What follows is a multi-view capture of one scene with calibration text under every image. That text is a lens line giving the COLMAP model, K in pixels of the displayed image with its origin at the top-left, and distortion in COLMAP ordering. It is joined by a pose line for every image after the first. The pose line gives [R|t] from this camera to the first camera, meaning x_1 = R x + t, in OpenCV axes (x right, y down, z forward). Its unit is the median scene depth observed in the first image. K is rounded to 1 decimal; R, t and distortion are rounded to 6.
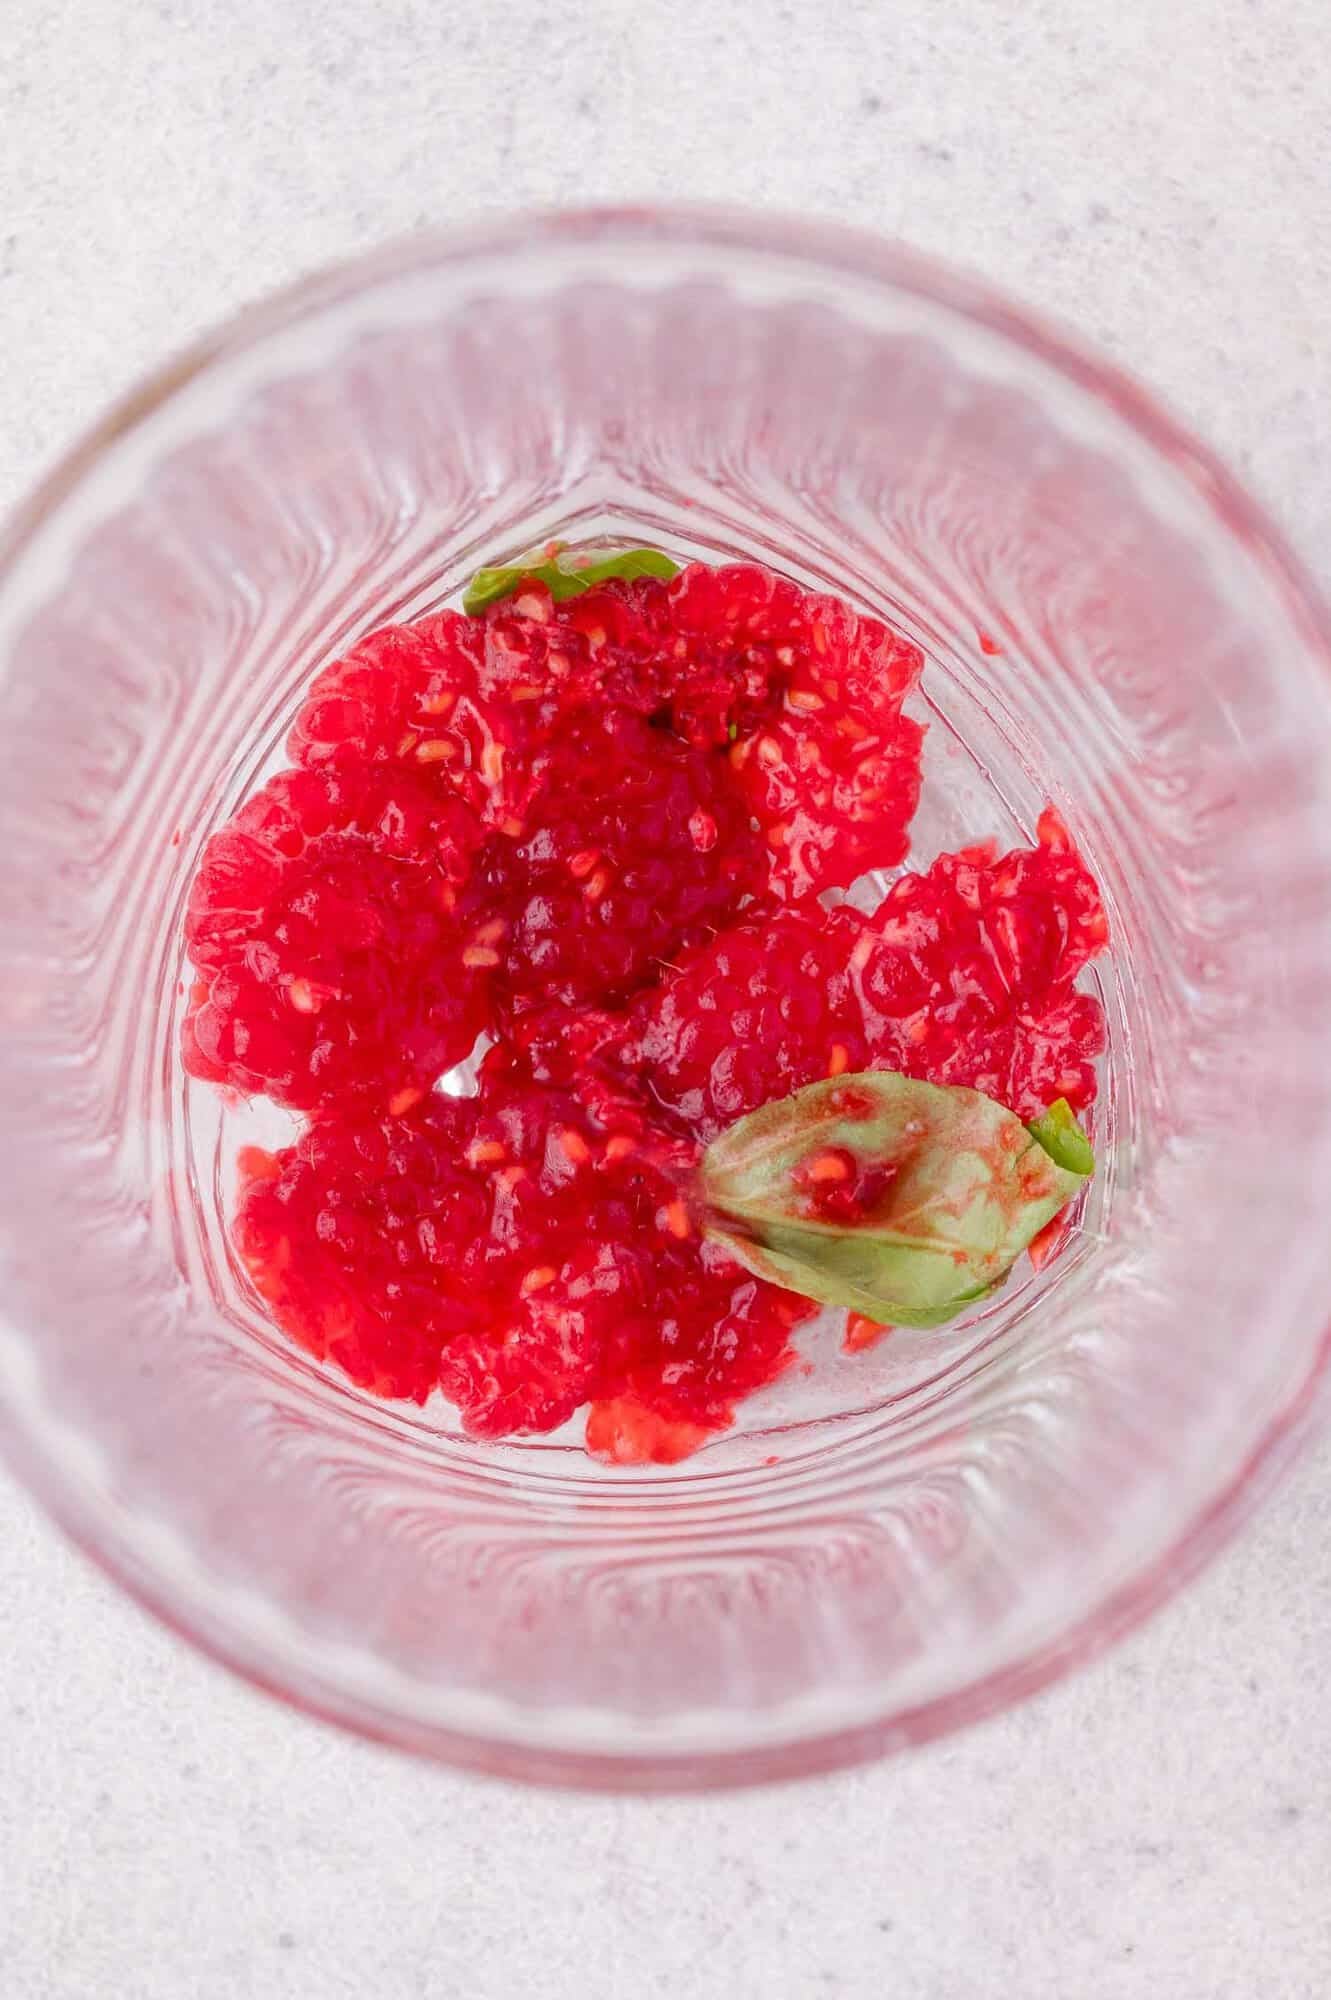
lens RADIAL K [[3578.6, 0, 665.5], [0, 3578.6, 1000.0], [0, 0, 1]] dist [-0.086833, 0.023845]
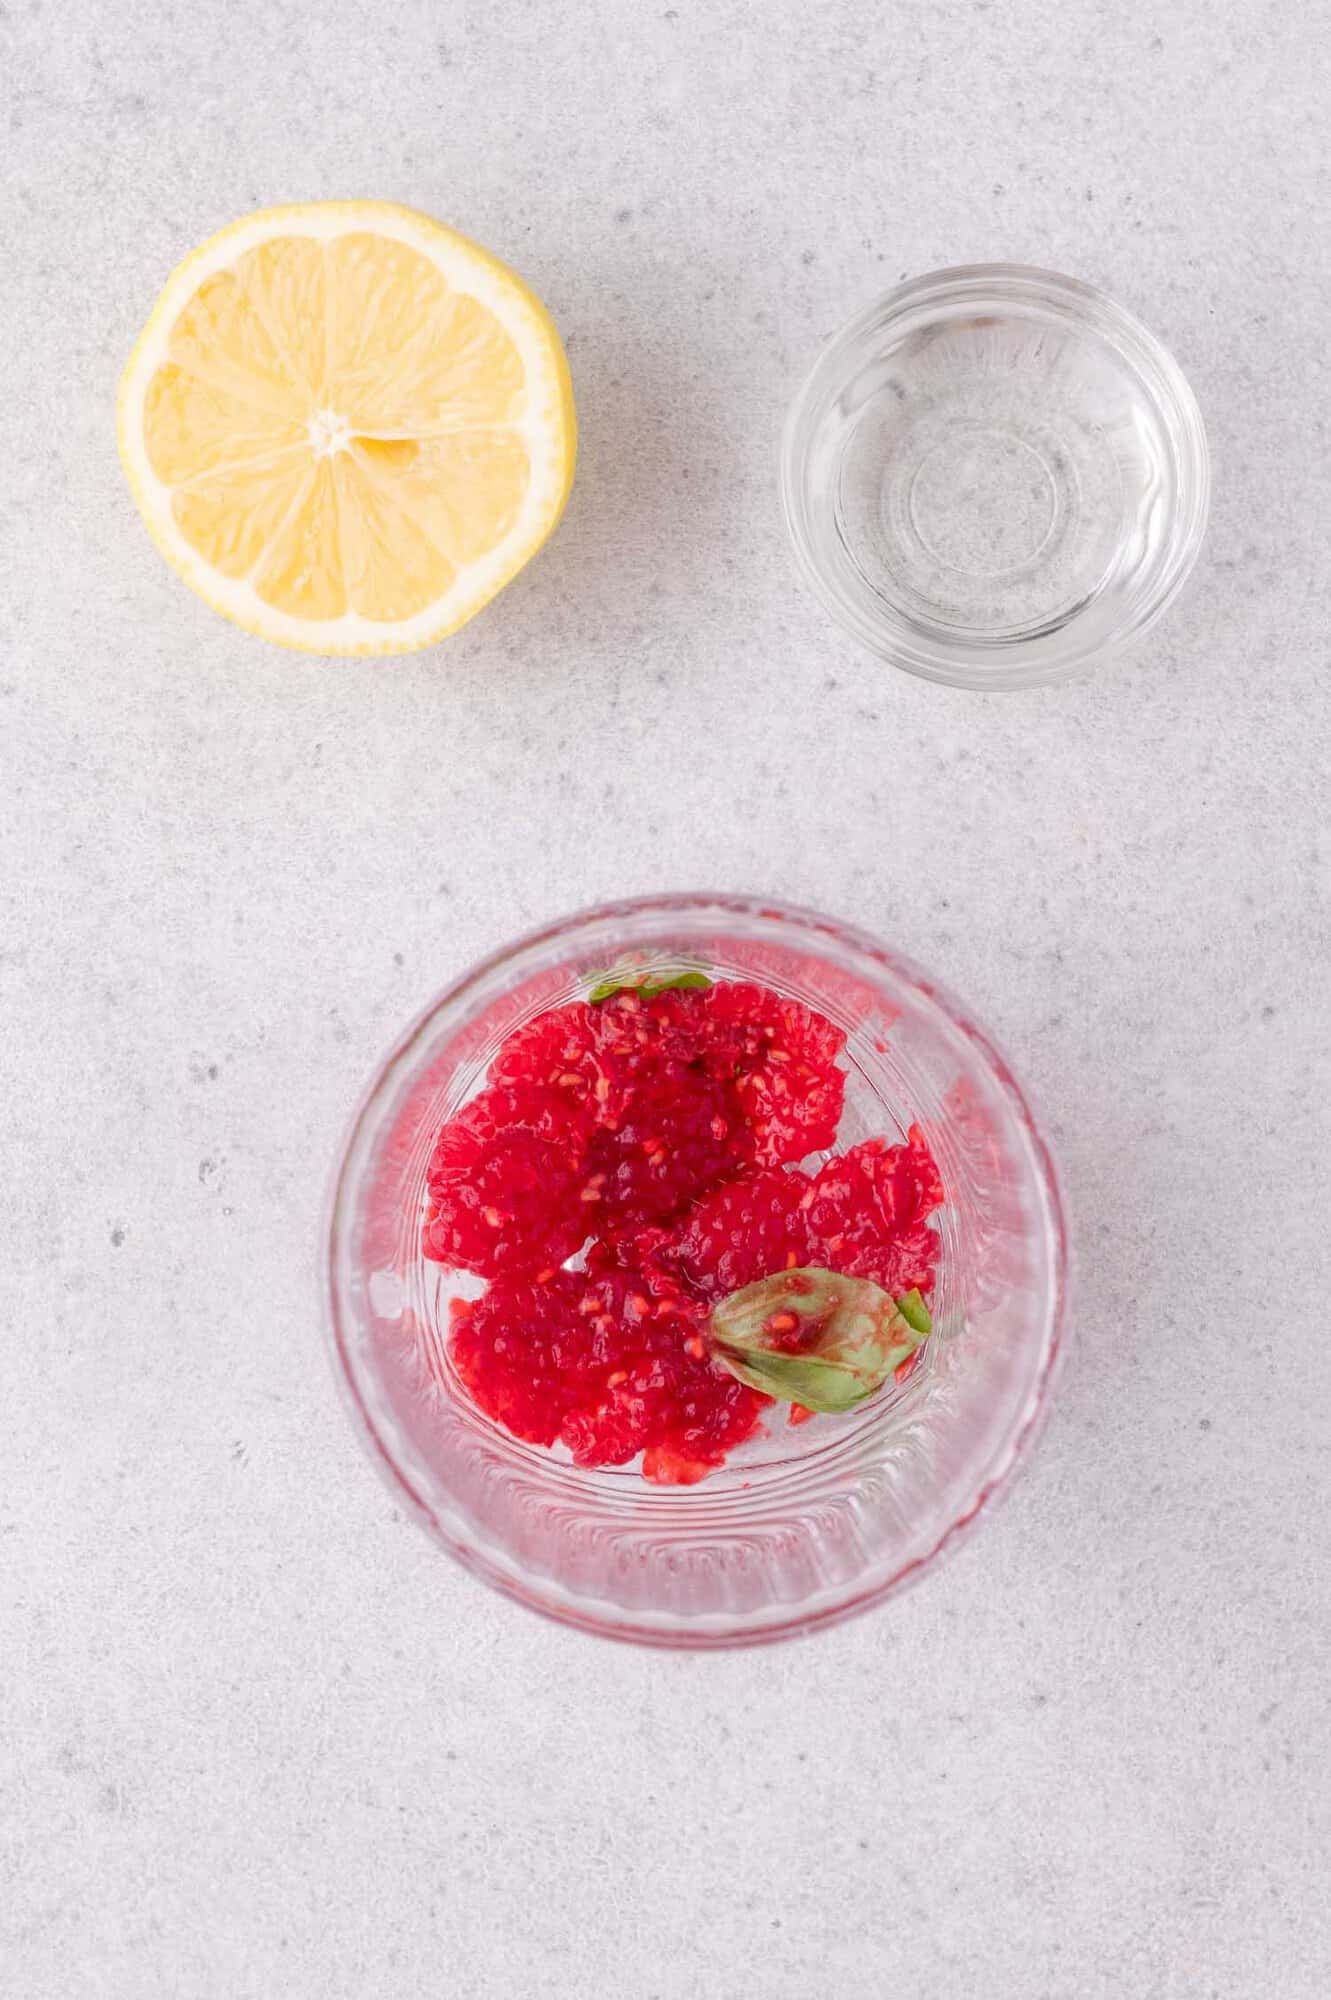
lens RADIAL K [[3578.6, 0, 665.5], [0, 3578.6, 1000.0], [0, 0, 1]] dist [-0.086833, 0.023845]
pose [[0.999388, 0.033692, 0.009428, -0.034841], [-0.033745, 0.999416, 0.005434, -0.119480], [-0.009240, -0.005749, 0.999941, -0.767230]]
